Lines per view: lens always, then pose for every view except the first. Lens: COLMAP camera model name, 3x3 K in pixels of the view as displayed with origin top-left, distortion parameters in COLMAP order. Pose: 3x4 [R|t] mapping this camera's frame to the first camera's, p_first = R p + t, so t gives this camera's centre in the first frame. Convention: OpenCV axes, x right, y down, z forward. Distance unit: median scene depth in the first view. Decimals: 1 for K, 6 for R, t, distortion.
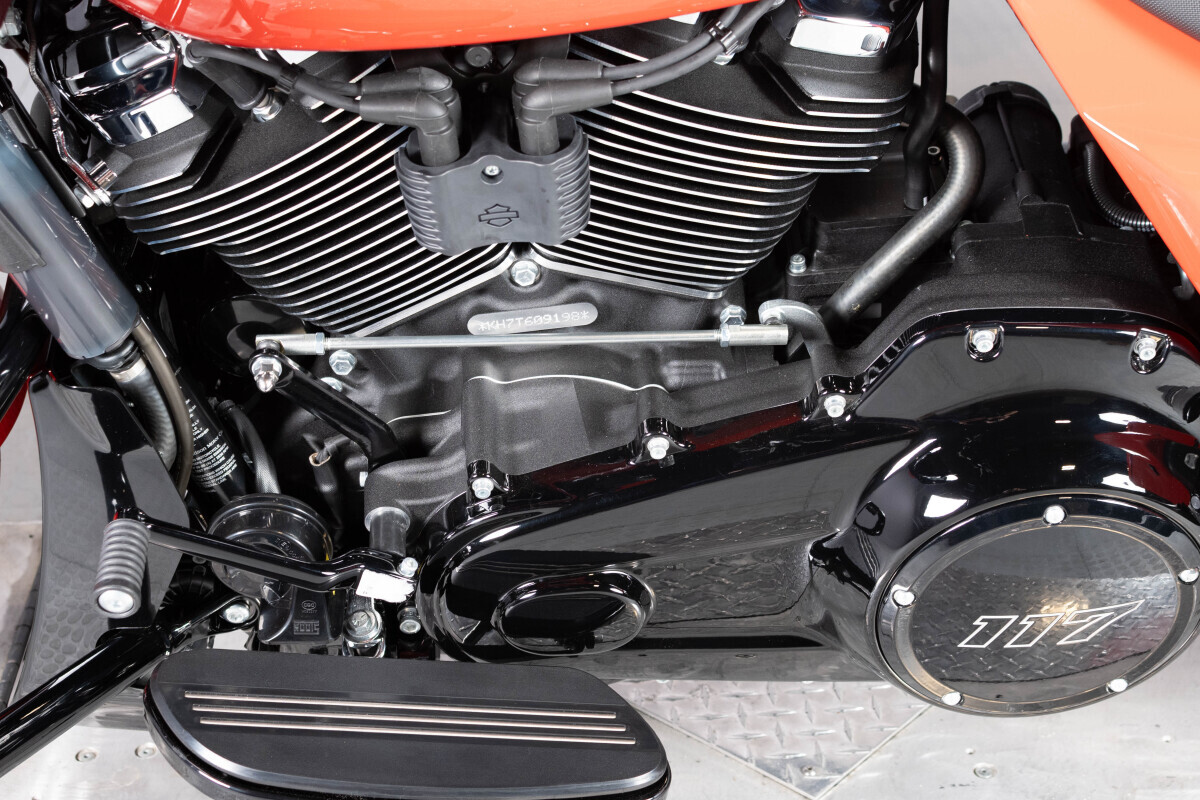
lens RADIAL K [[1954.6, 0, 600.0], [0, 1954.6, 400.0], [0, 0, 1]] dist [-0.067324, 0.719937]
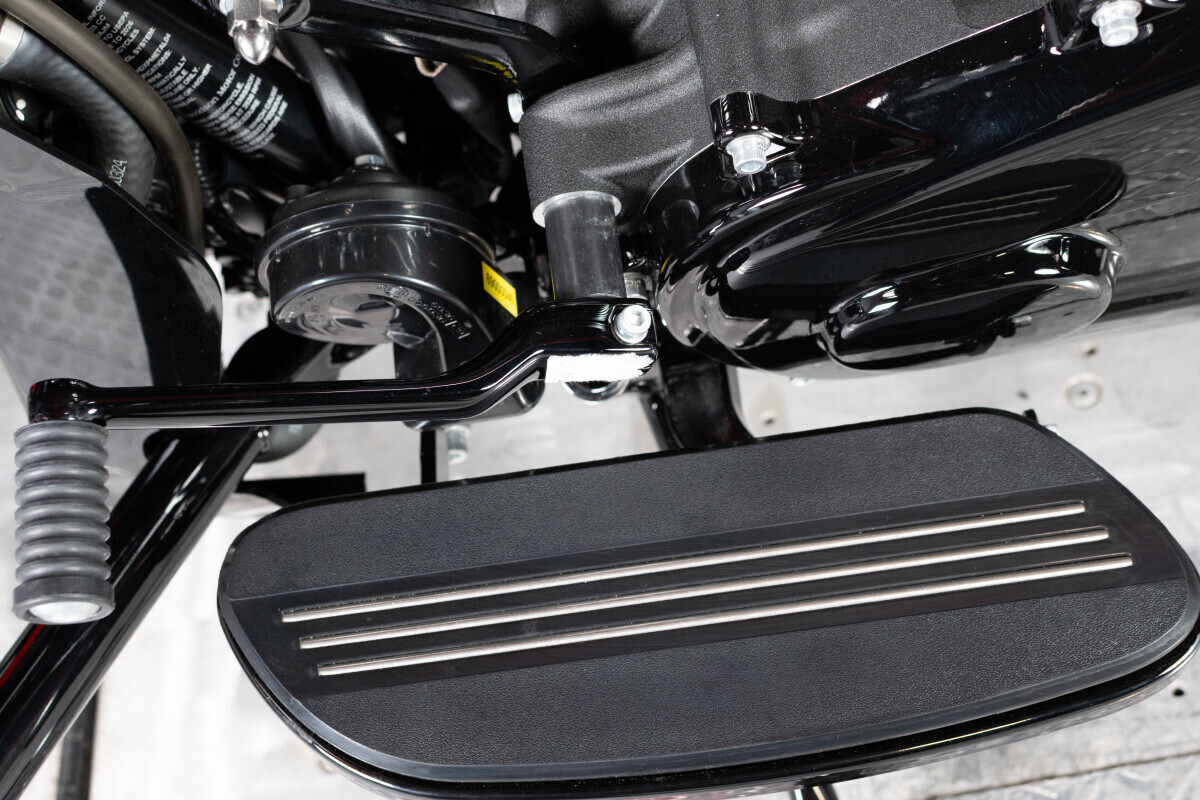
lens RADIAL K [[1954.6, 0, 600.0], [0, 1954.6, 400.0], [0, 0, 1]] dist [-0.067324, 0.719937]
pose [[0.967763, -0.142613, -0.207598, -0.004607], [0.221994, 0.872332, 0.435610, -0.114710], [0.118970, -0.467653, 0.875869, 0.532063]]
